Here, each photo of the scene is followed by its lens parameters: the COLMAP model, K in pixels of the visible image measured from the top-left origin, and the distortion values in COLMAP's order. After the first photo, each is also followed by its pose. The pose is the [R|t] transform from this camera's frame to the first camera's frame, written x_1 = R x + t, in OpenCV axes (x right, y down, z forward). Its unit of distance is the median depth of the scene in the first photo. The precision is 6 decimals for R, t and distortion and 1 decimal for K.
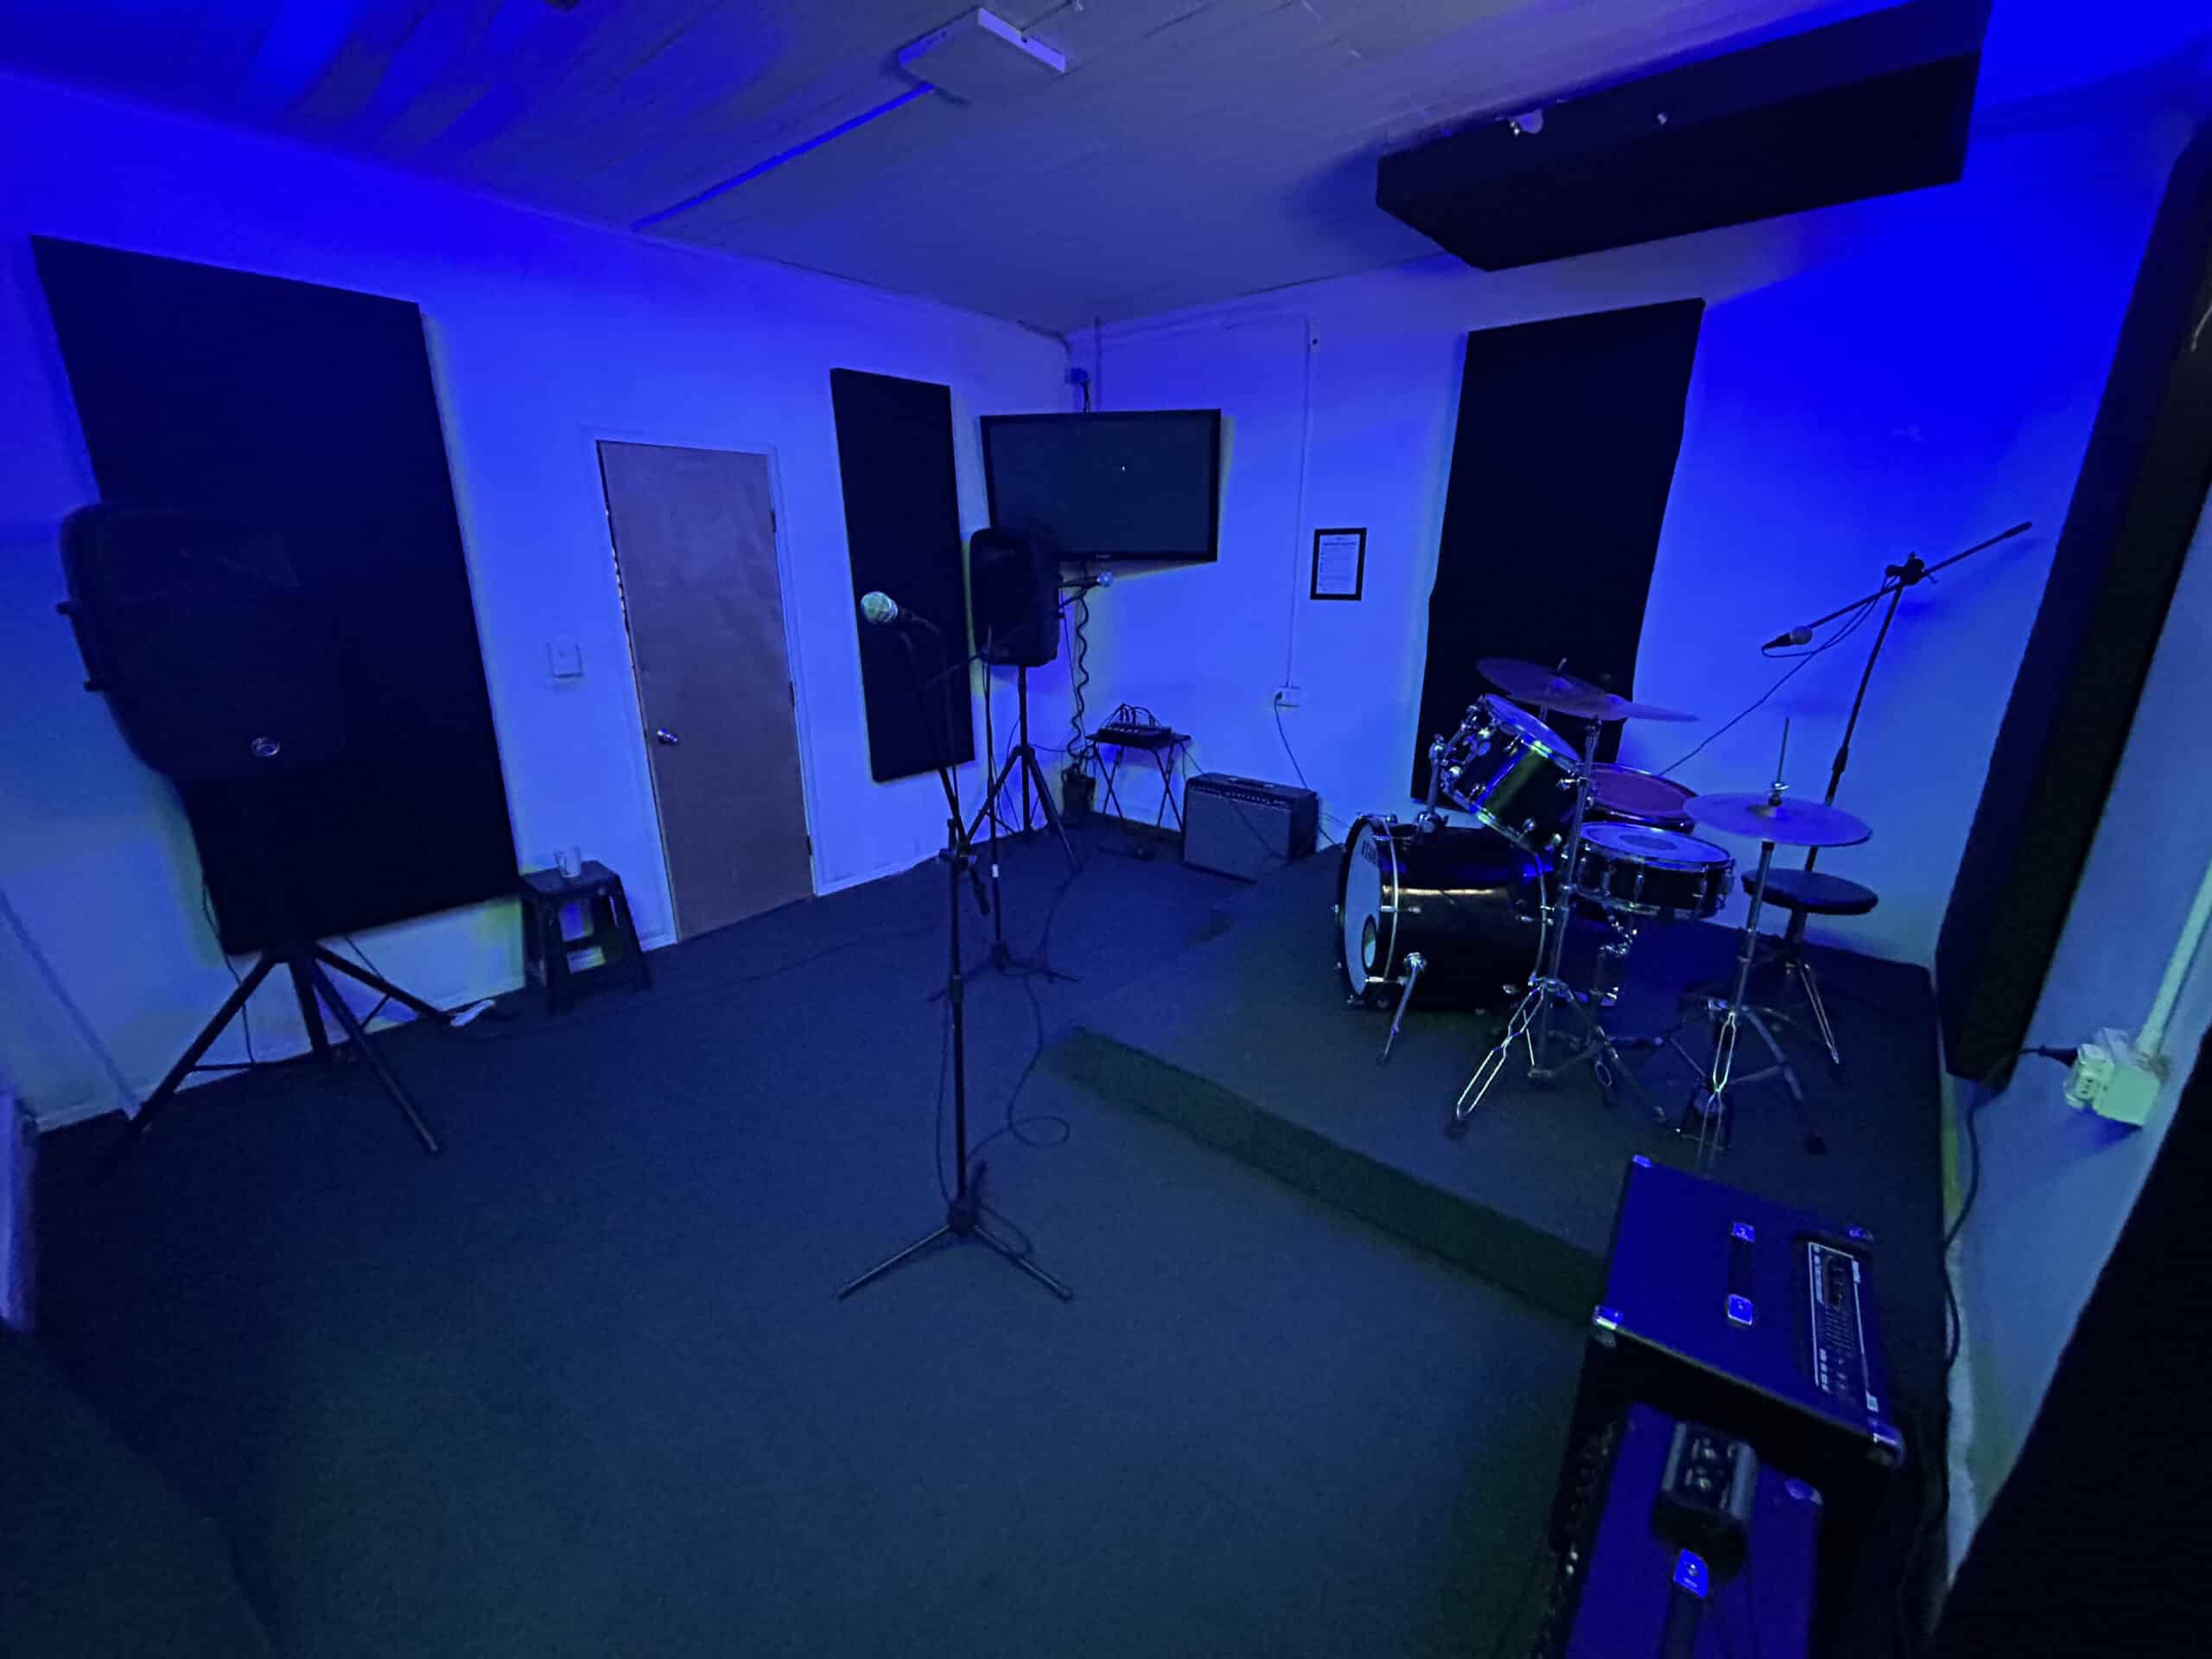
lens RADIAL K [[882.6, 0, 1106.0], [0, 882.6, 829.5], [0, 0, 1]] dist [-0.007927, -0.000141]
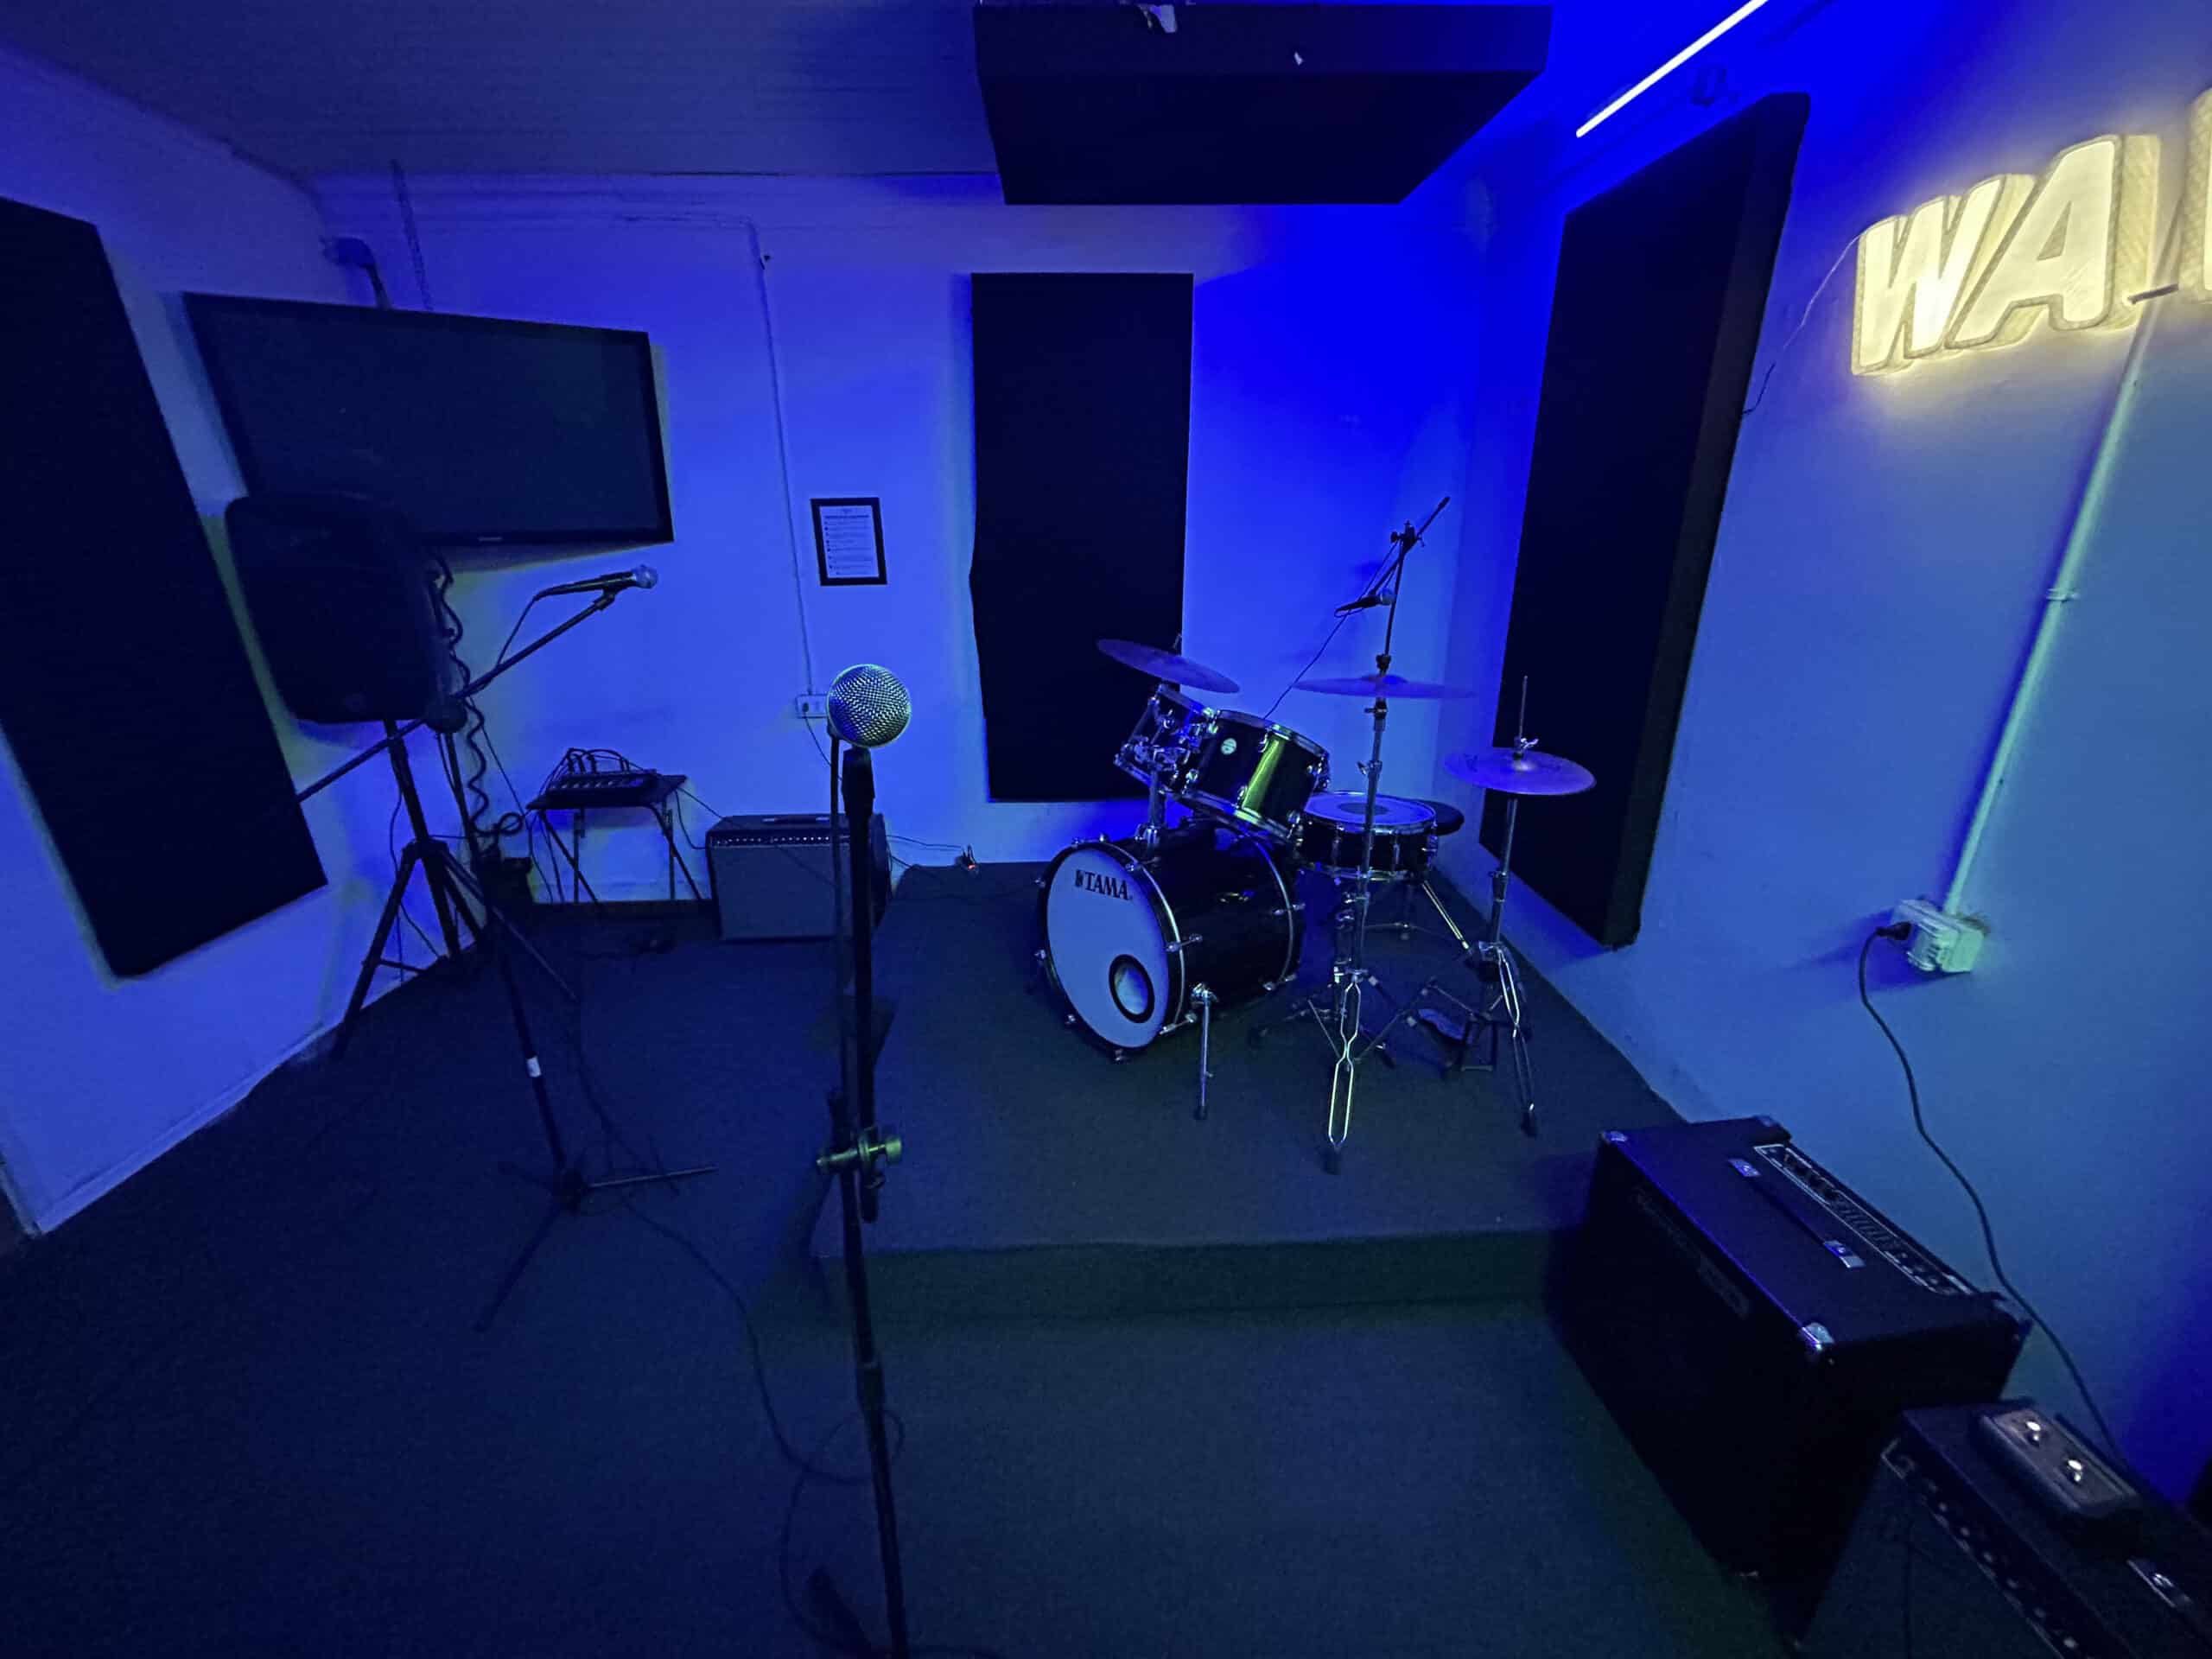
lens RADIAL K [[882.6, 0, 1106.0], [0, 882.6, 829.5], [0, 0, 1]] dist [-0.007927, -0.000141]
pose [[0.736434, -0.230612, 0.635990, -0.139770], [0.211062, 0.971502, 0.107874, -0.071773], [-0.642743, 0.054791, 0.764120, 0.212355]]
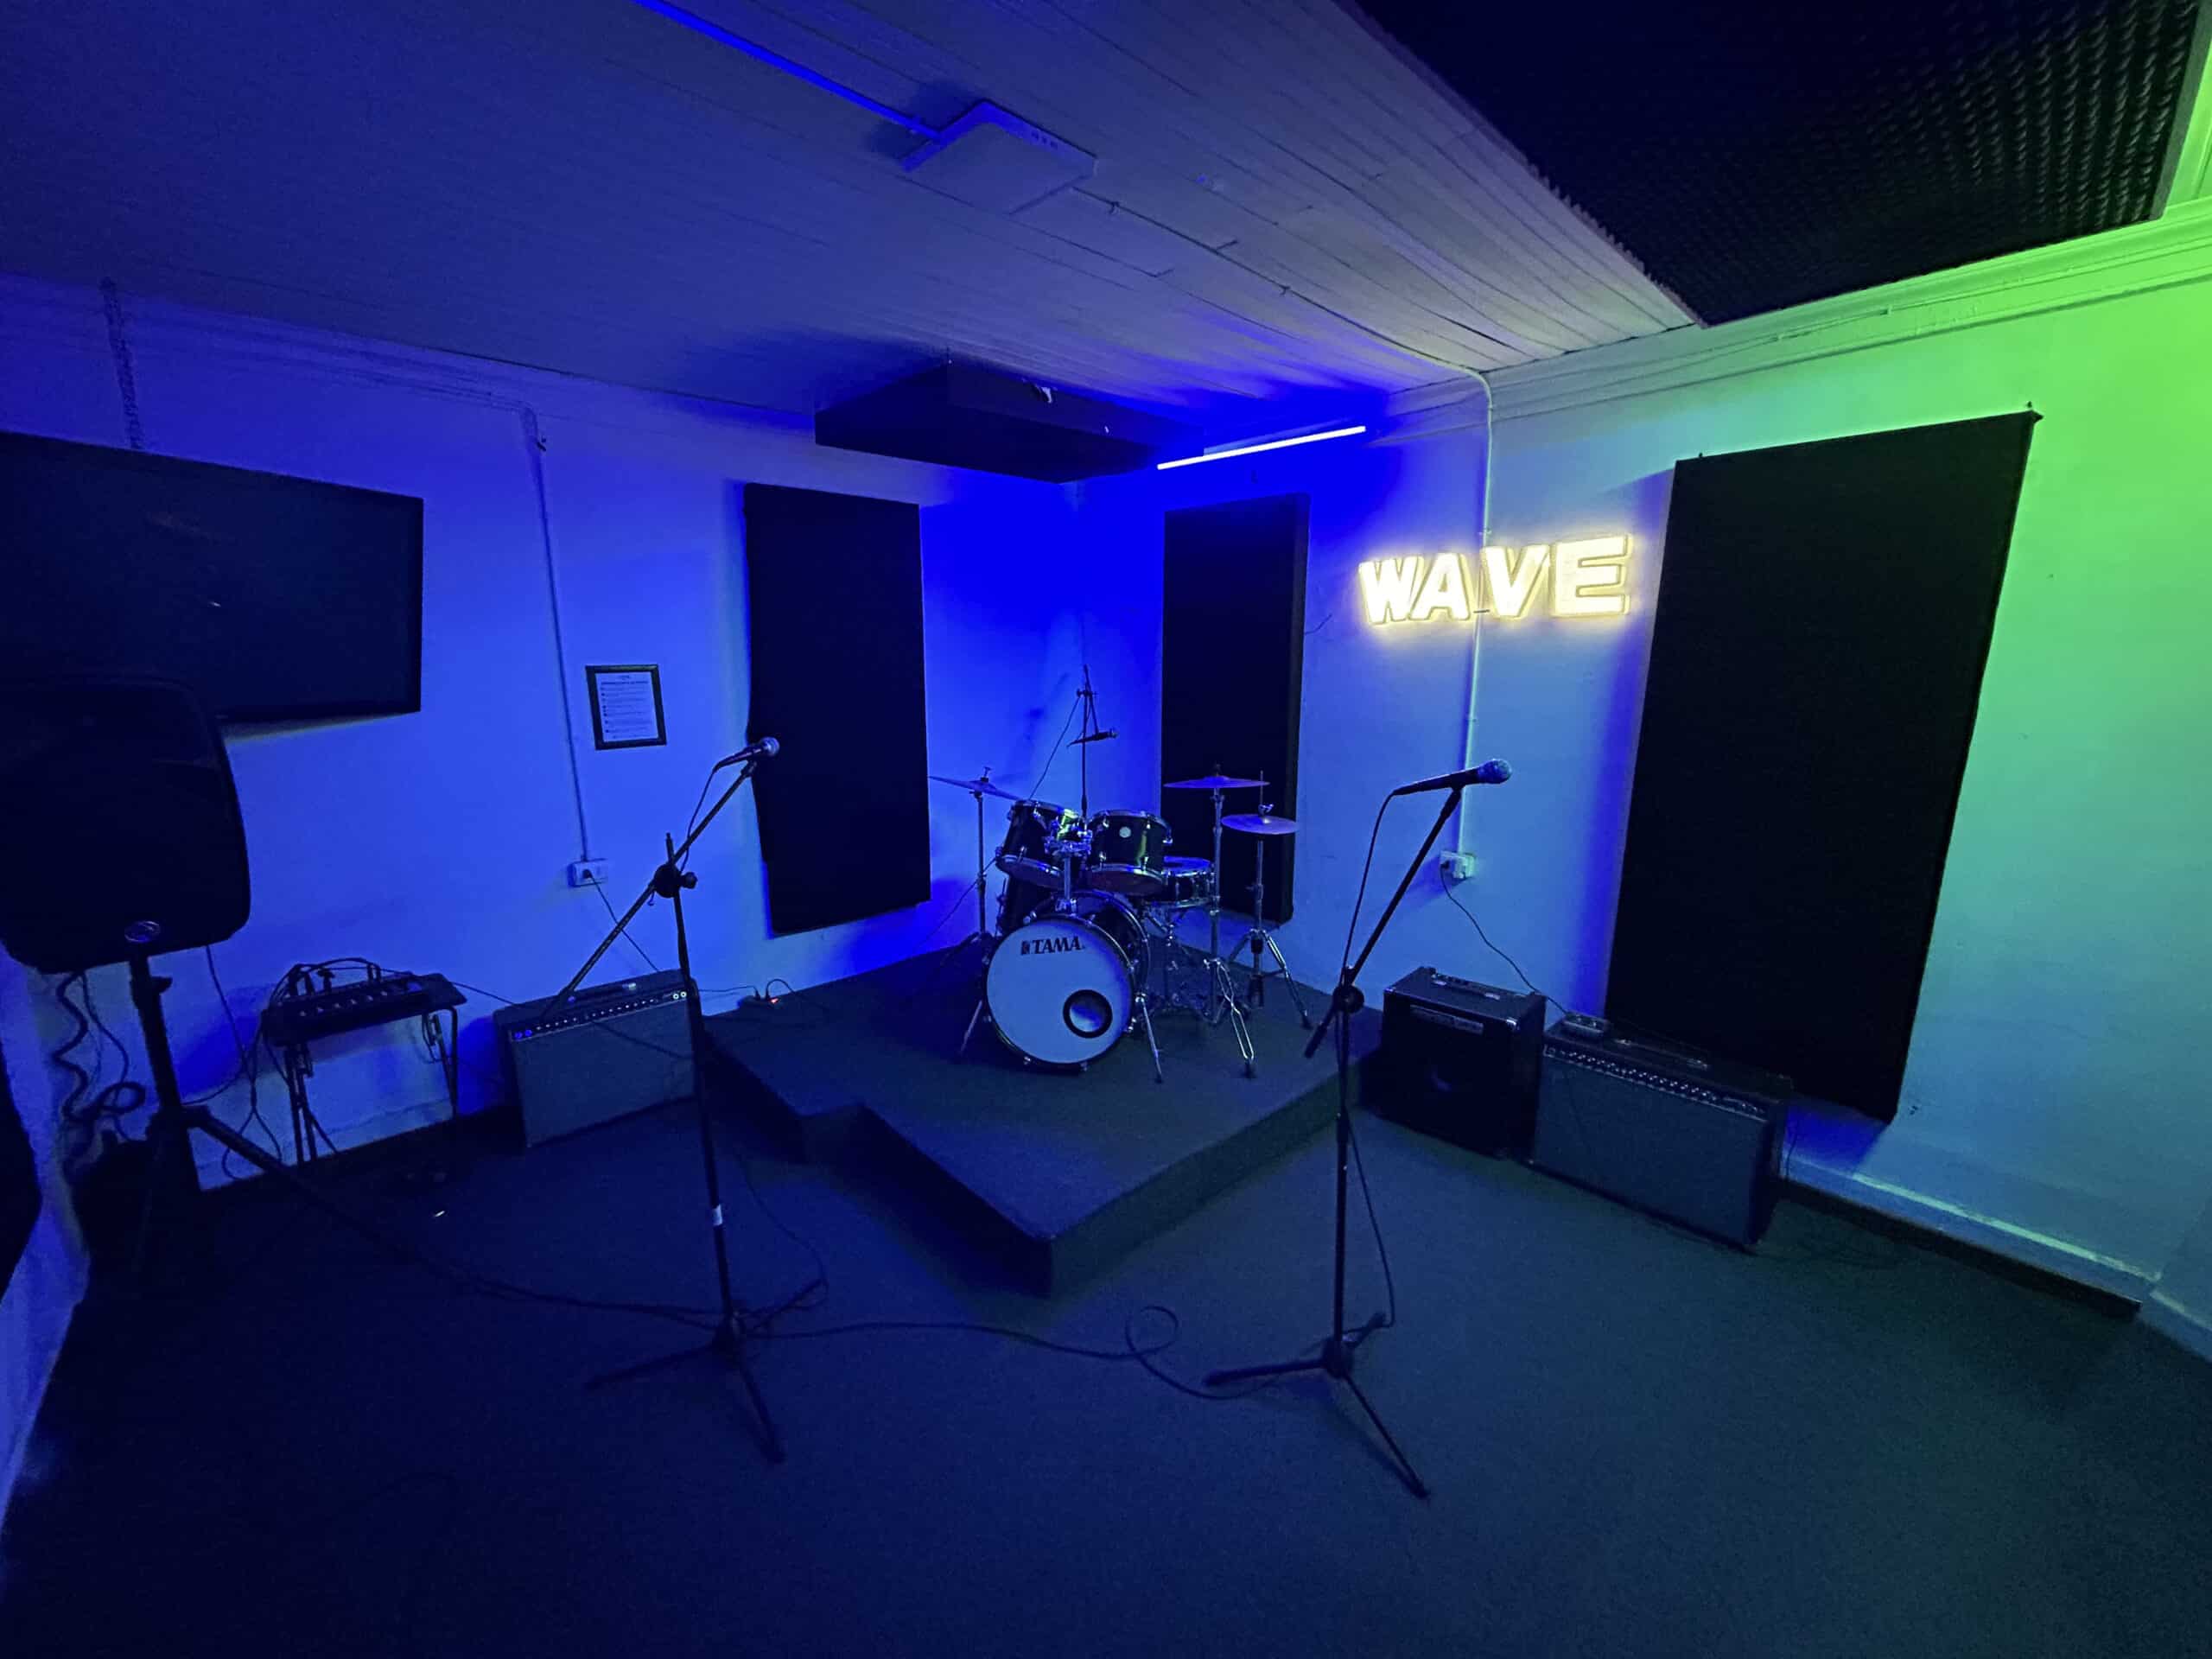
lens RADIAL K [[882.6, 0, 1106.0], [0, 882.6, 829.5], [0, 0, 1]] dist [-0.007927, -0.000141]
pose [[0.112149, -0.193387, 0.974692, -0.496748], [0.298247, 0.942207, 0.152625, -0.170511], [-0.947877, 0.273582, 0.163344, 0.432058]]
